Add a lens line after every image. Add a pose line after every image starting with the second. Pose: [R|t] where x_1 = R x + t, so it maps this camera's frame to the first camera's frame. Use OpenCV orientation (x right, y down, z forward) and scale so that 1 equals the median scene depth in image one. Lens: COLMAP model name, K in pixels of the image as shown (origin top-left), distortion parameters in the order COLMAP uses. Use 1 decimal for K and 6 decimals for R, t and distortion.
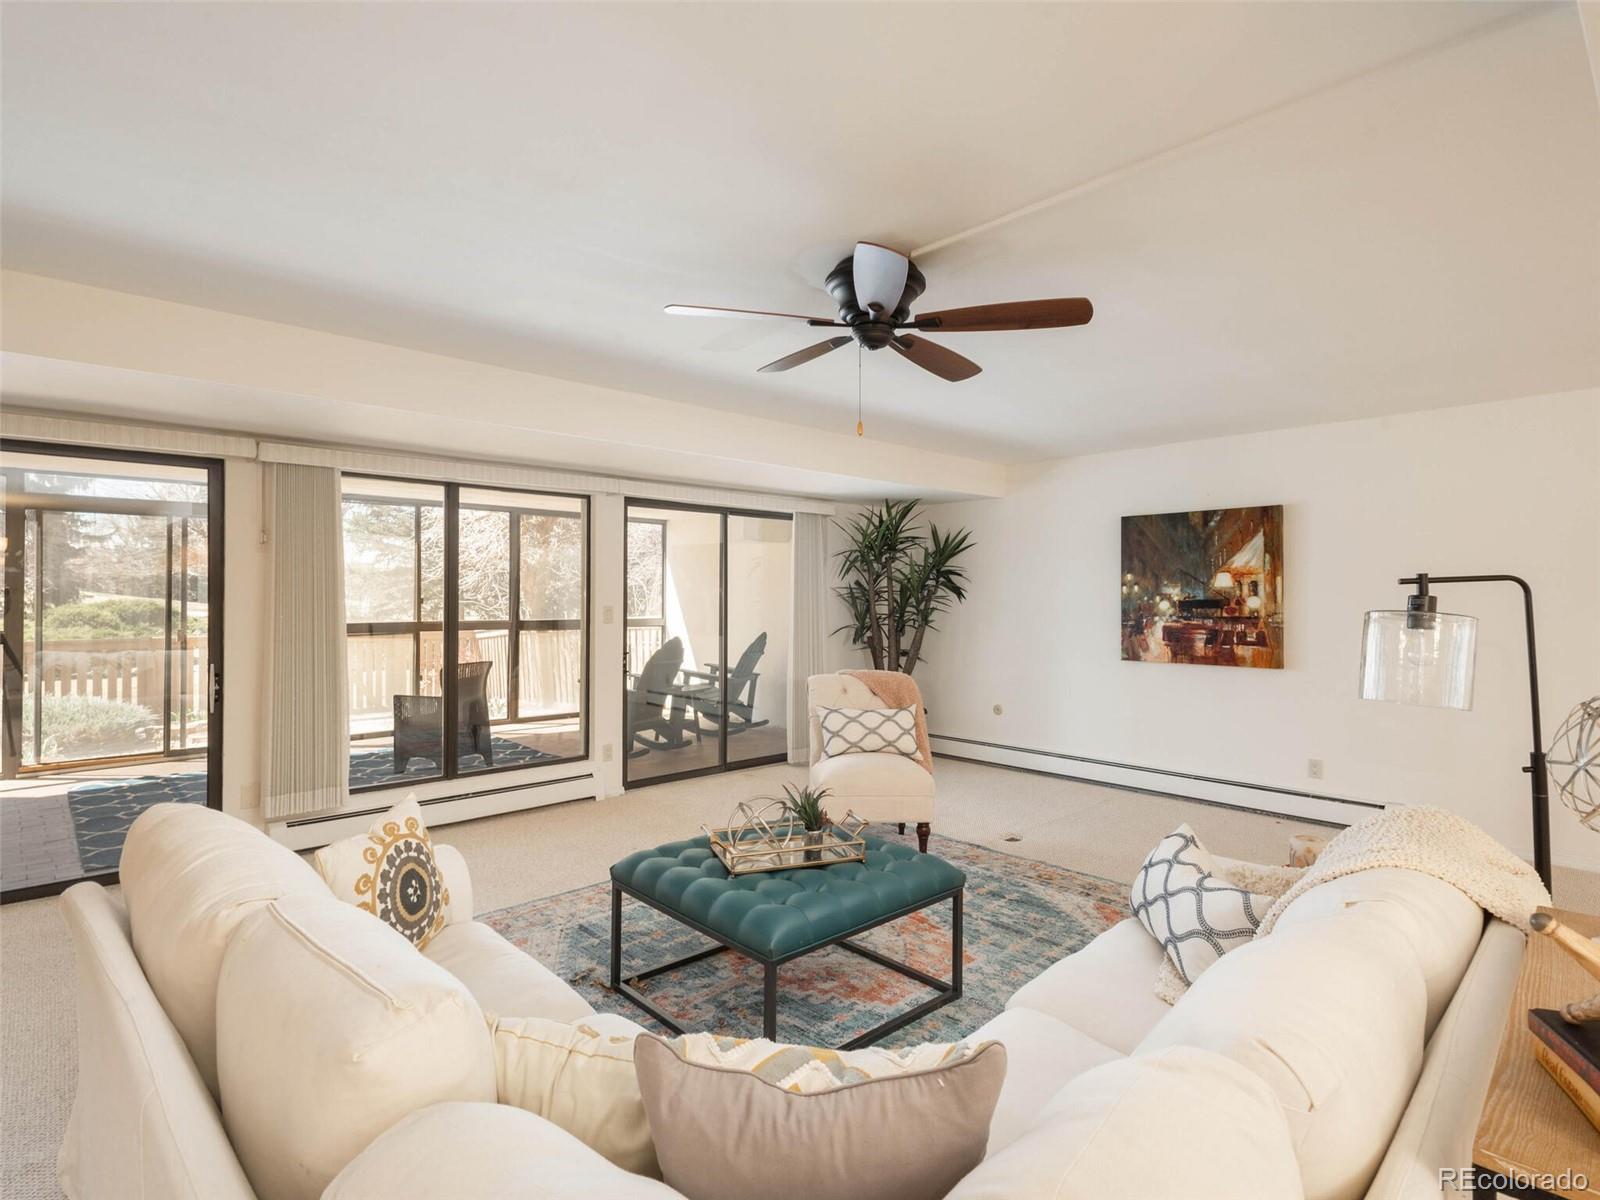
lens RADIAL K [[837.8, 0, 798.6], [0, 837.8, 597.8], [0, 0, 1]] dist [0.019739, -0.005774]
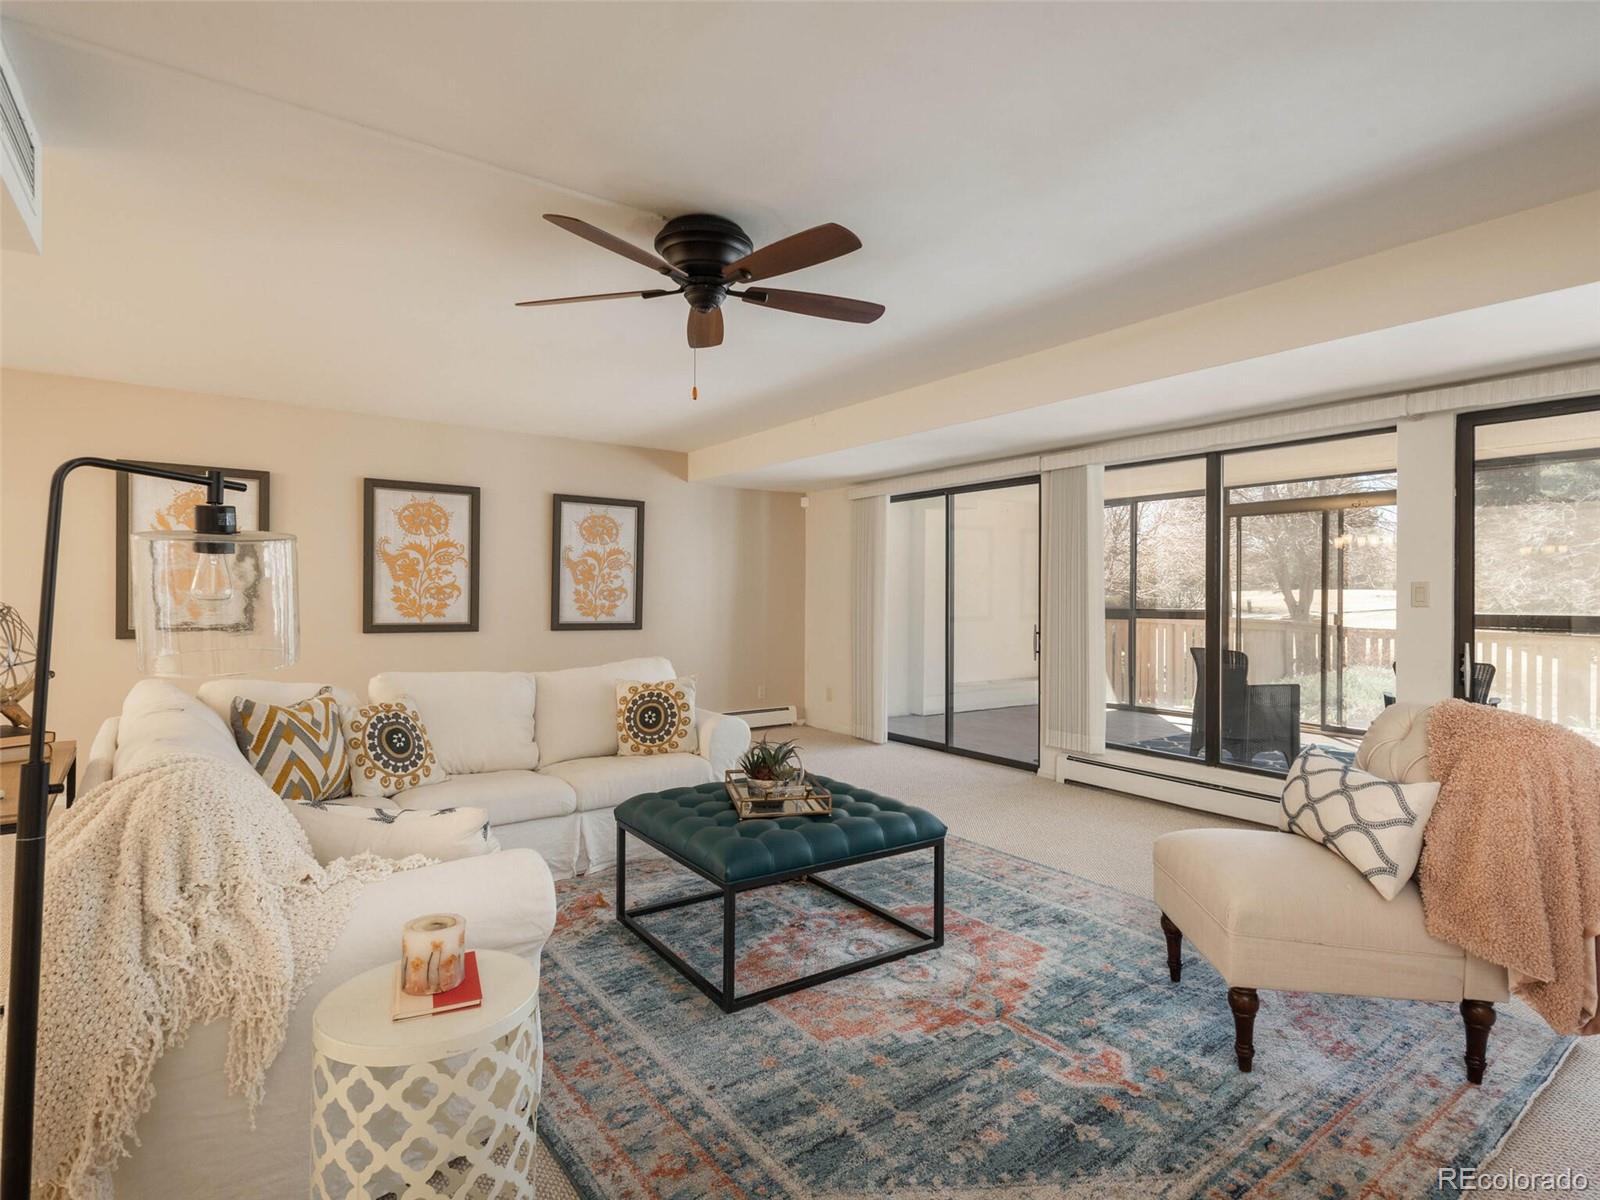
lens RADIAL K [[837.8, 0, 806.4], [0, 837.8, 594.8], [0, 0, 1]] dist [0.019739, -0.005774]
pose [[-0.143553, -0.004201, -0.989634, 0.537590], [-0.007584, 0.999966, -0.003145, 0.027017], [0.989614, 0.007054, -0.143580, 0.626872]]
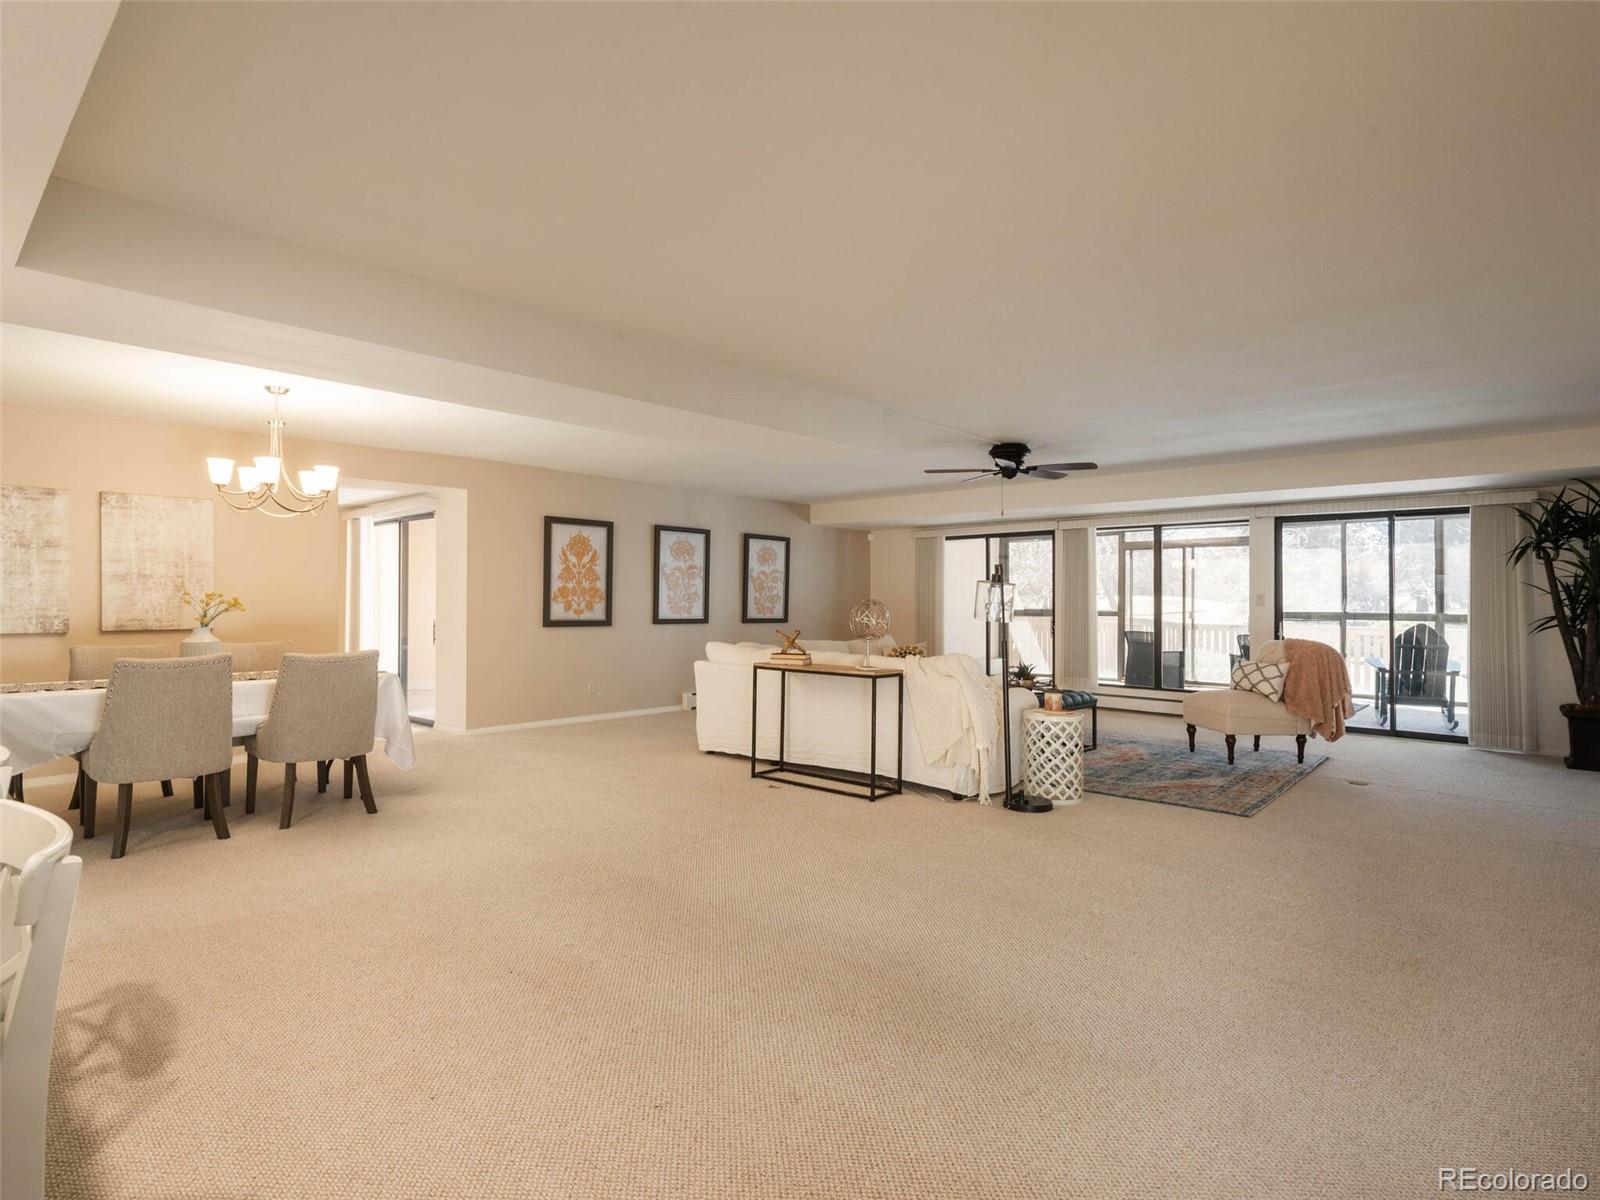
lens RADIAL K [[837.8, 0, 799.5], [0, 837.8, 589.6], [0, 0, 1]] dist [0.019739, -0.005774]
pose [[0.056348, -0.015481, -0.998291, 1.225888], [-0.008279, 0.999838, -0.015972, 0.032984], [0.998377, 0.009165, 0.056211, 0.124658]]
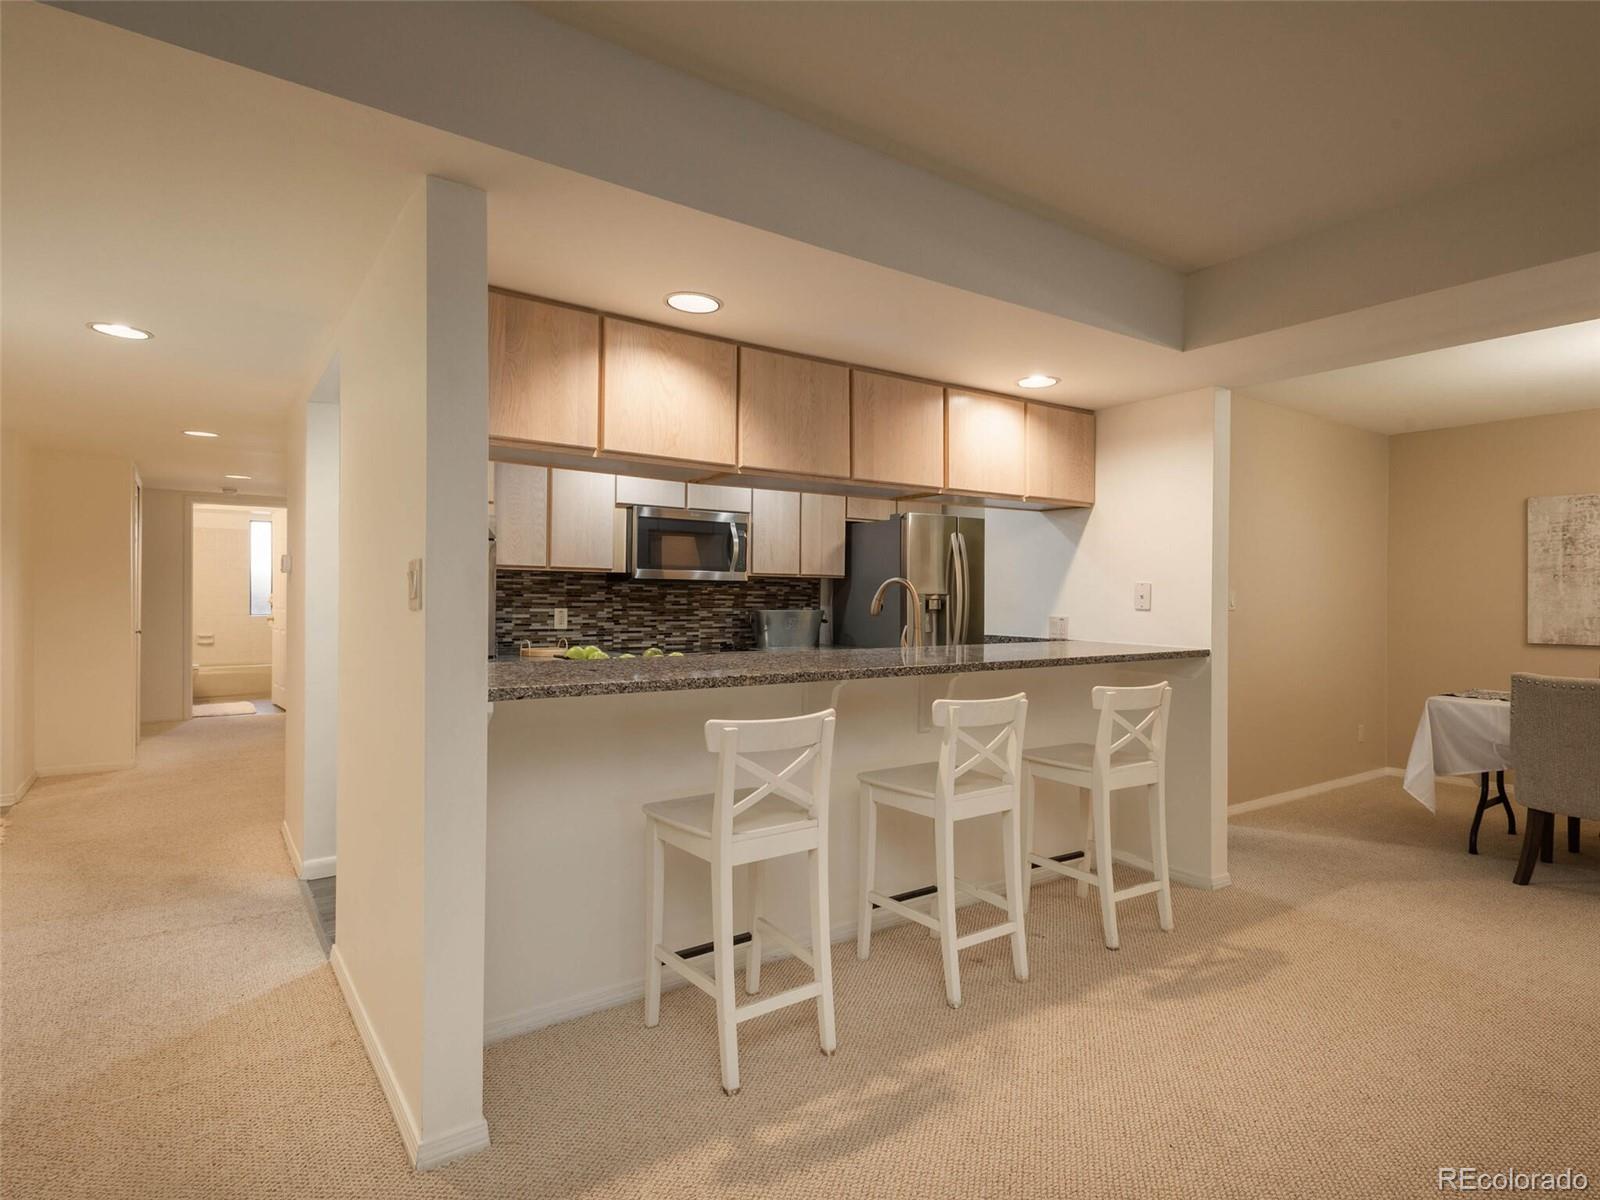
lens RADIAL K [[837.8, 0, 788.0], [0, 837.8, 600.9], [0, 0, 1]] dist [0.019739, -0.005774]
pose [[-0.987927, -0.014660, 0.154224, 0.965077], [-0.013066, 0.999850, 0.011339, 0.027186], [-0.154367, 0.009187, -0.987971, 0.334605]]
